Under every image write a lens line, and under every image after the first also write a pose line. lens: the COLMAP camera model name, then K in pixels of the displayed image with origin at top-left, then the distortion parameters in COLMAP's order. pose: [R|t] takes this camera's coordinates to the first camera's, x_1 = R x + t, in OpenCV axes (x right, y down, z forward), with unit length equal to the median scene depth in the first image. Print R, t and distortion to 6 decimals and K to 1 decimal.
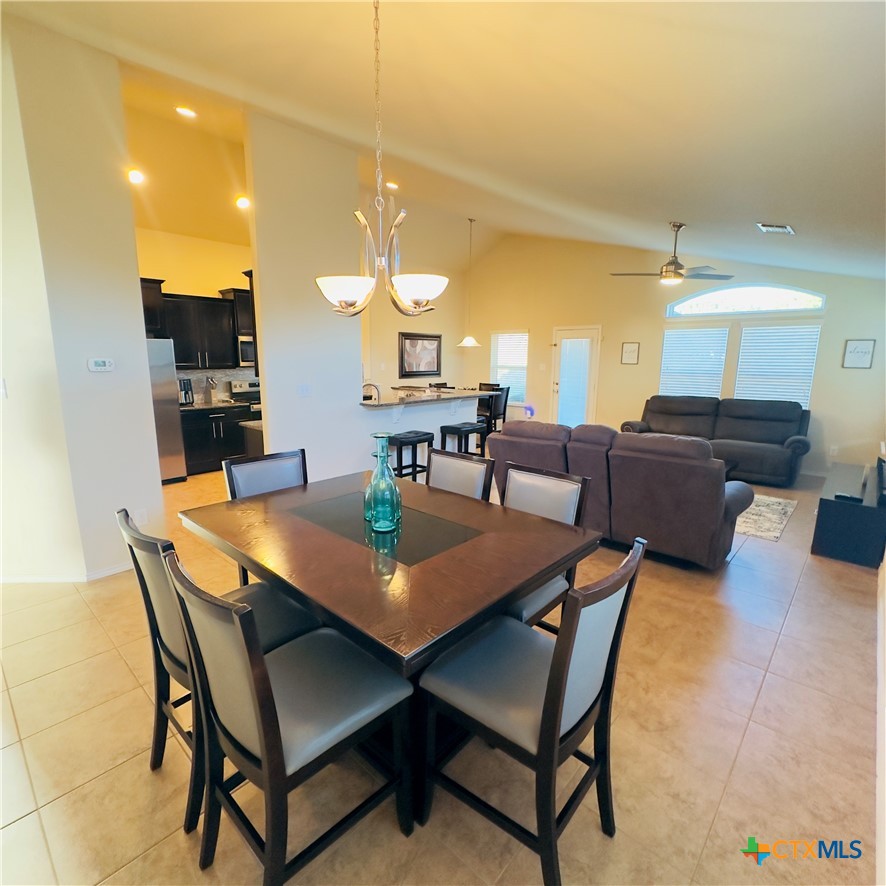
lens RADIAL K [[470.5, 0, 444.0], [0, 470.5, 444.2], [0, 0, 1]] dist [-0.015518, -0.000497]
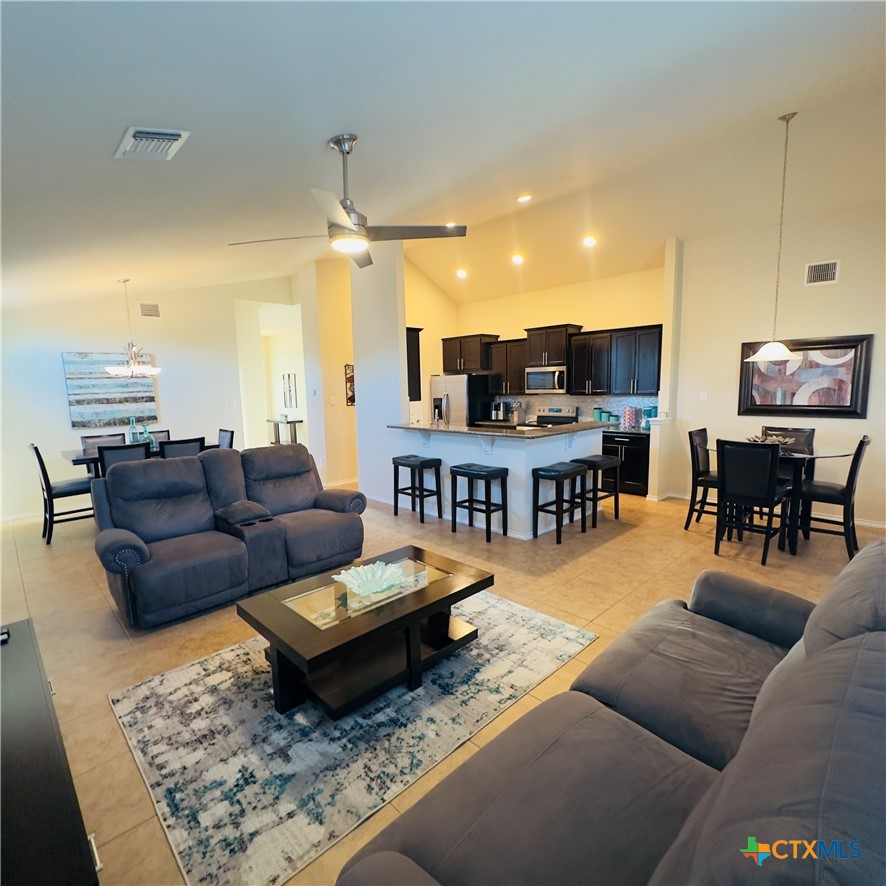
lens RADIAL K [[470.5, 0, 444.0], [0, 470.5, 446.9], [0, 0, 1]] dist [-0.015518, -0.000497]
pose [[-0.055945, 0.119150, -0.991299, 0.766303], [-0.167677, 0.977631, 0.126970, -0.149977], [0.984253, 0.173322, -0.034715, 0.861257]]
